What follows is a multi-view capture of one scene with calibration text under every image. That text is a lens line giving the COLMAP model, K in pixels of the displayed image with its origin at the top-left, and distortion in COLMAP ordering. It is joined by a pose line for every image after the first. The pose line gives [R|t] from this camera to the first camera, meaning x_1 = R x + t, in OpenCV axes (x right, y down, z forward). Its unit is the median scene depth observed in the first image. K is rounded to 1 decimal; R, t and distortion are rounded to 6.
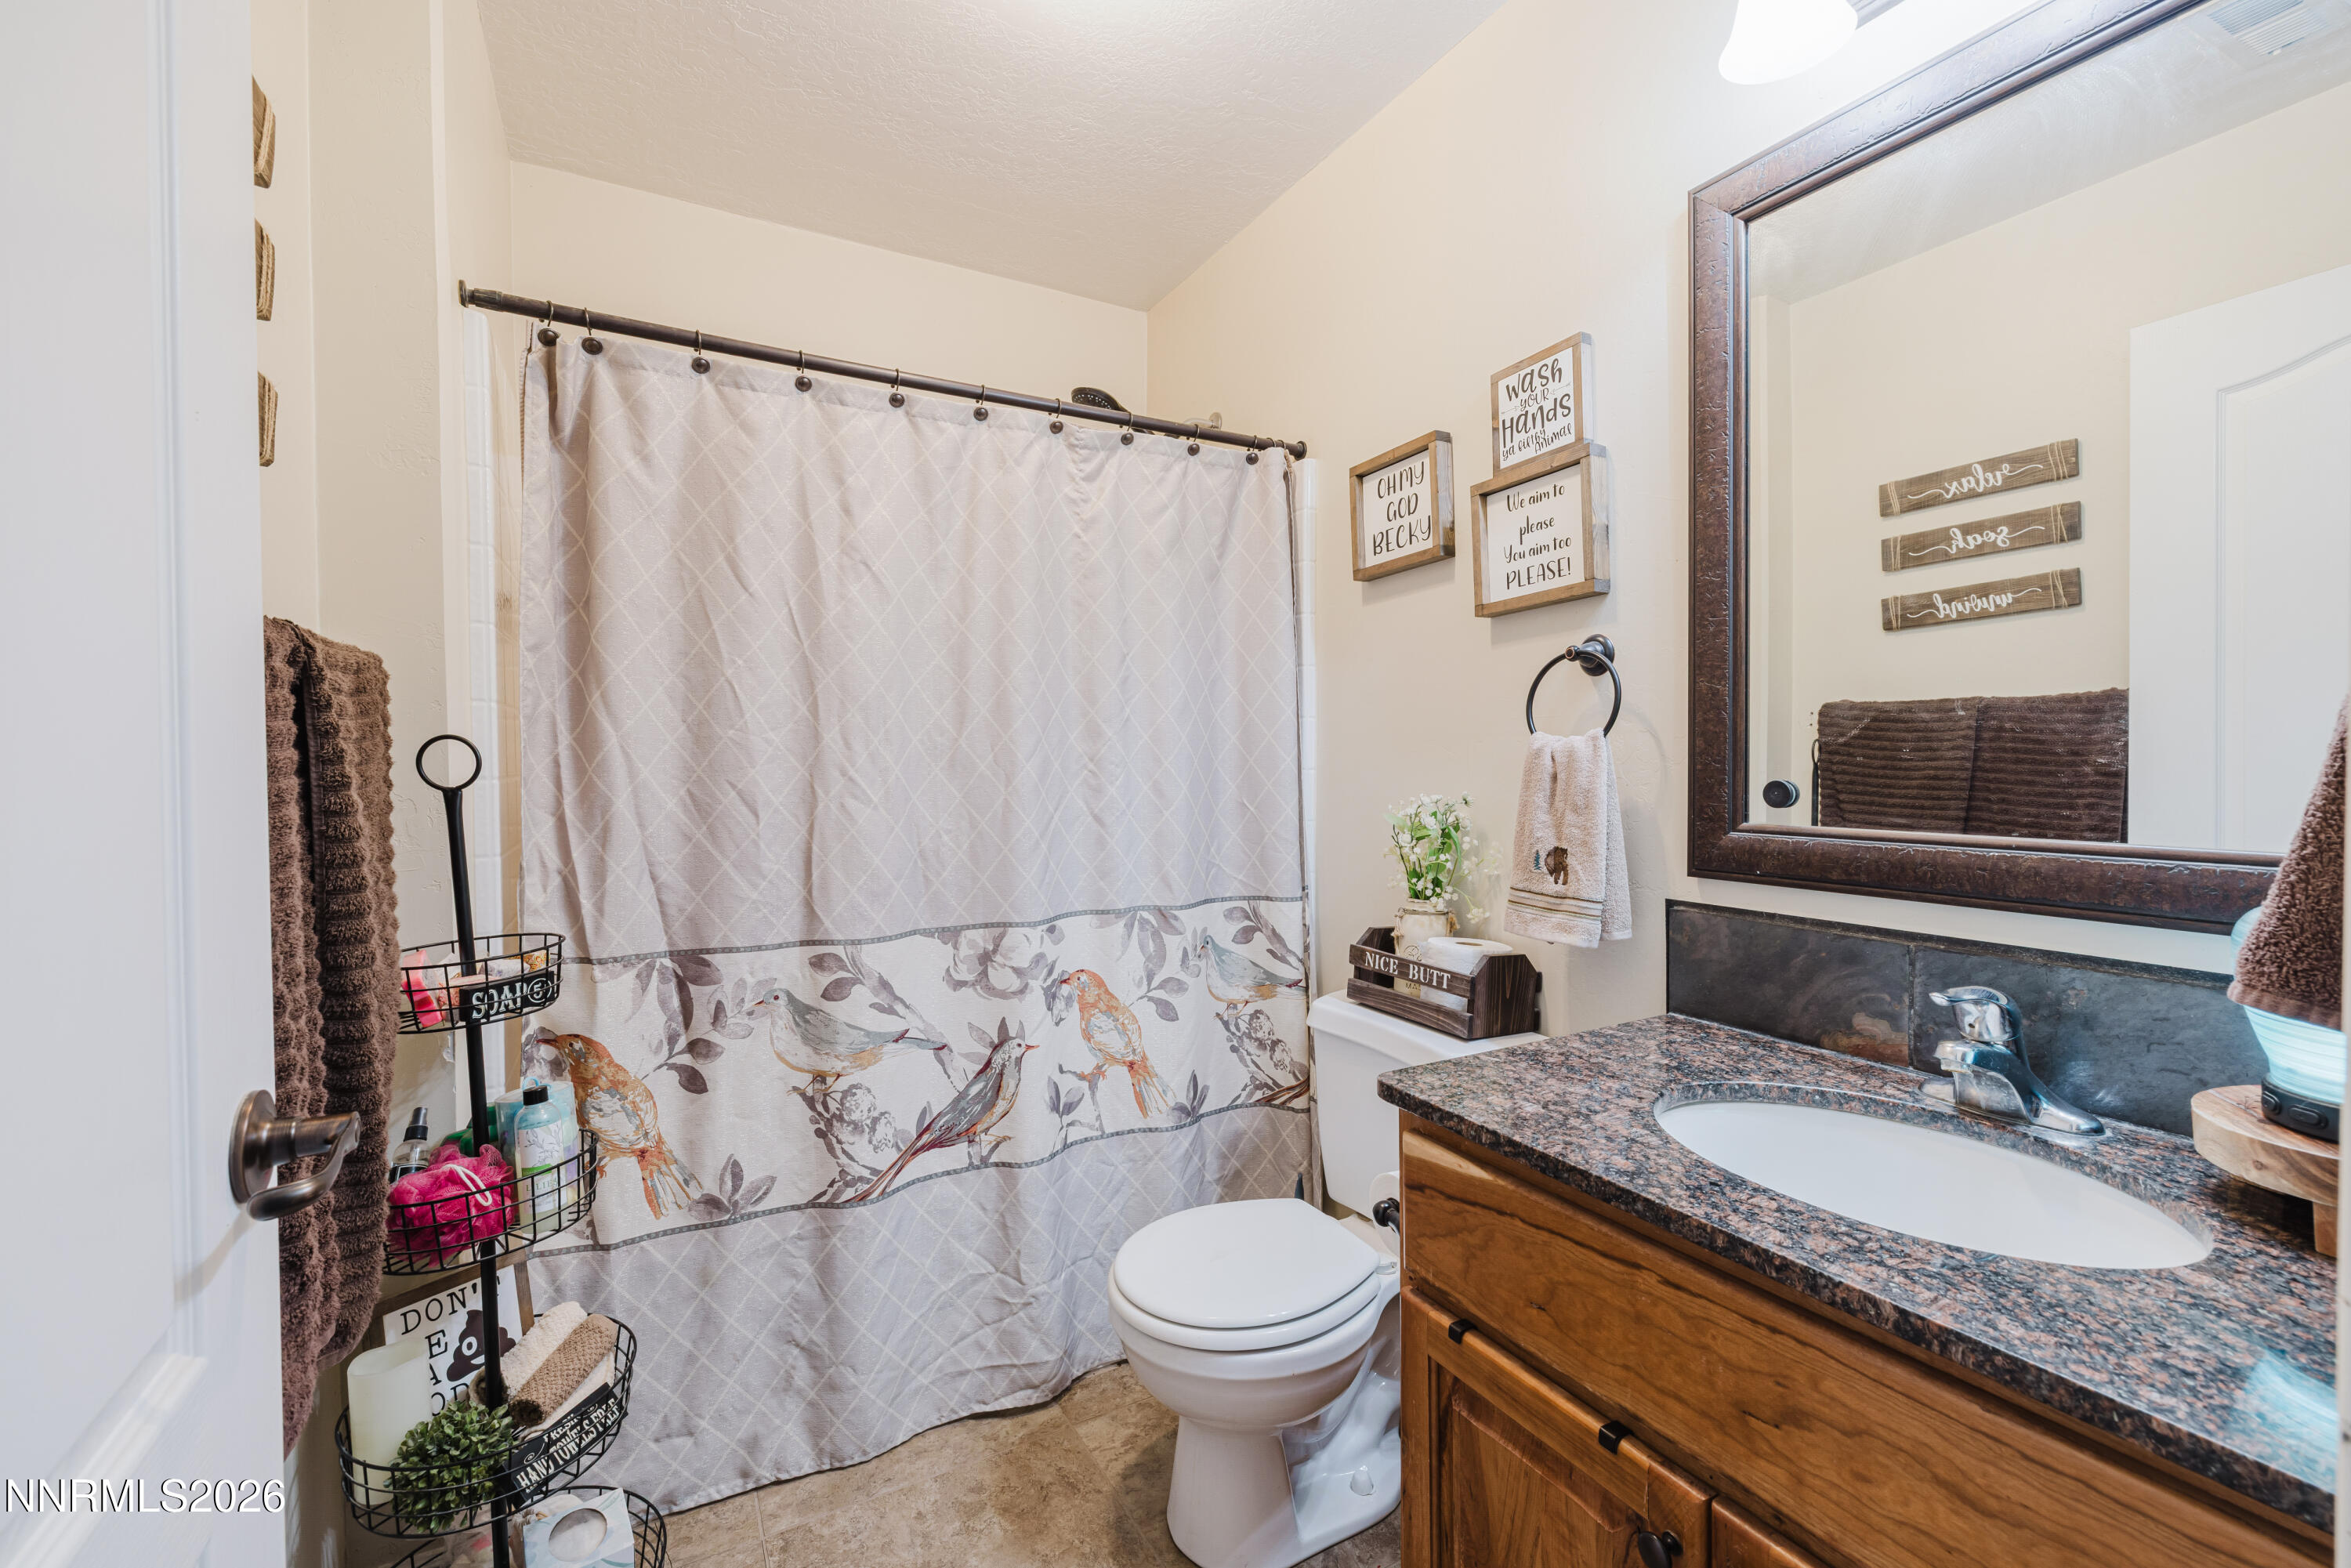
lens RADIAL K [[986.3, 0, 1177.8], [0, 986.3, 783.0], [0, 0, 1]] dist [0.000205, -0.000090]
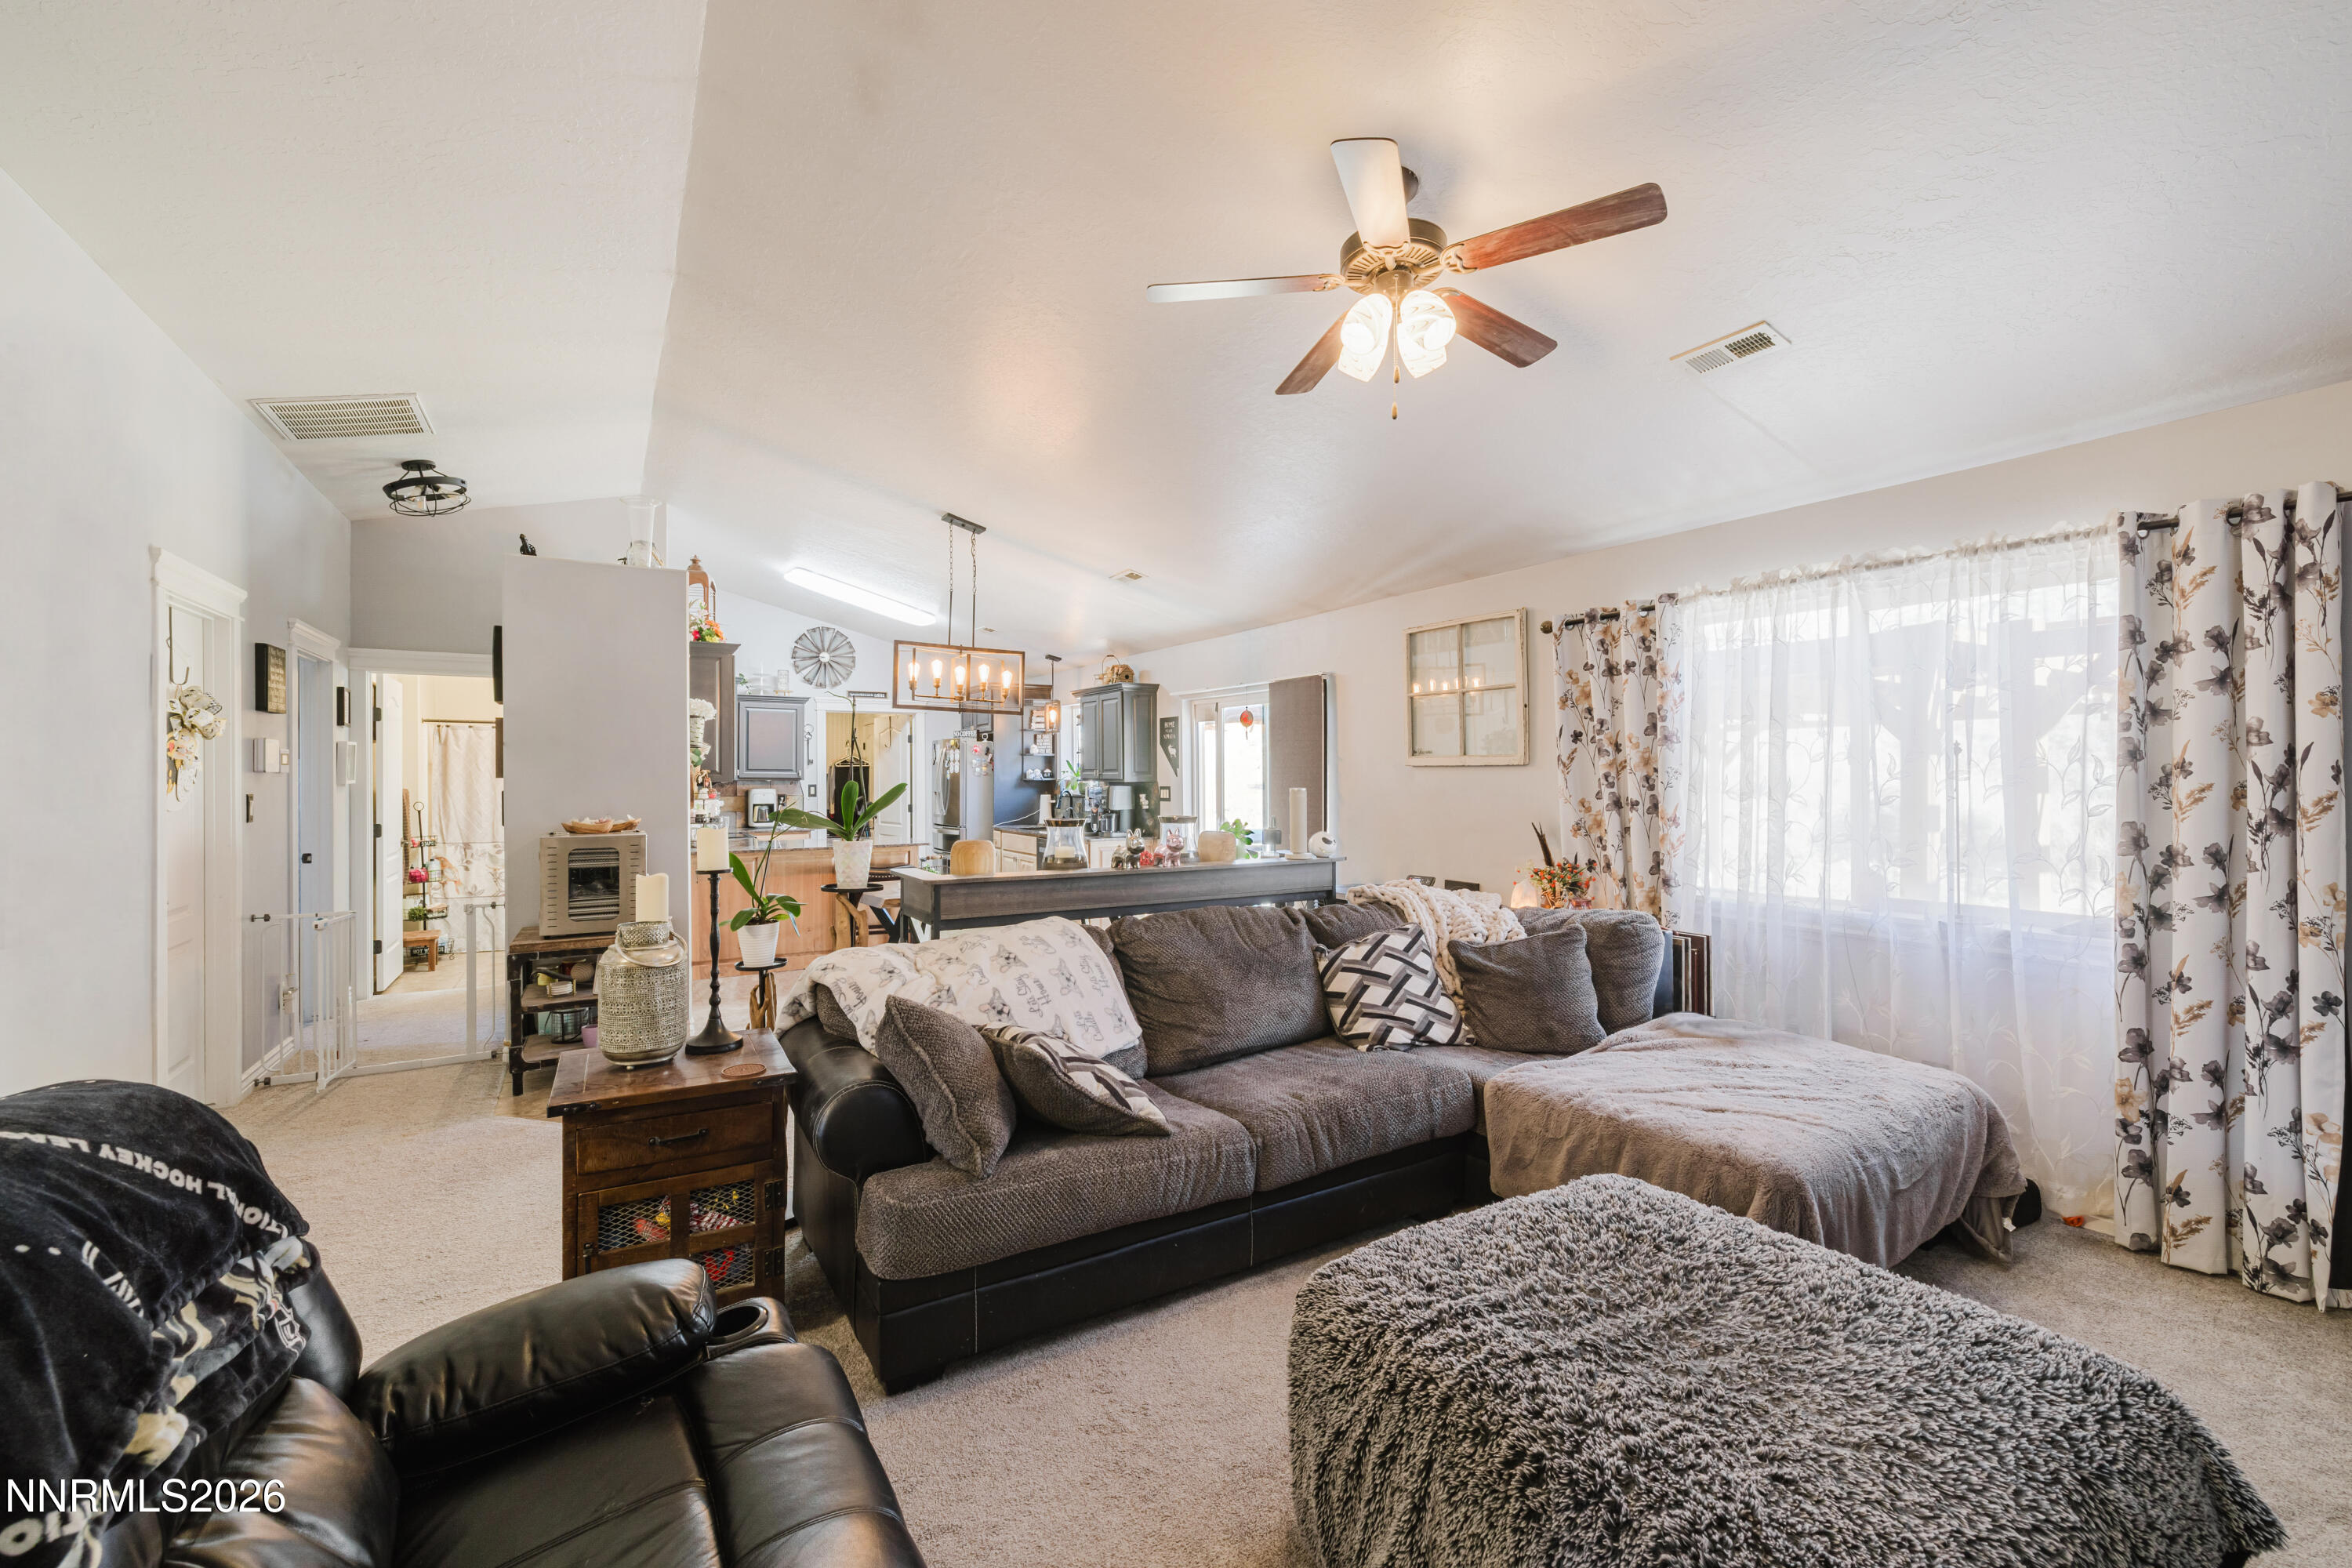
lens RADIAL K [[986.7, 0, 1178.0], [0, 986.7, 779.9], [0, 0, 1]] dist [0.000205, -0.000090]
pose [[0.999098, 0.006228, 0.041998, 3.037388], [-0.005472, 0.999821, -0.018097, -0.080248], [-0.042103, 0.017851, 0.998954, -4.357275]]
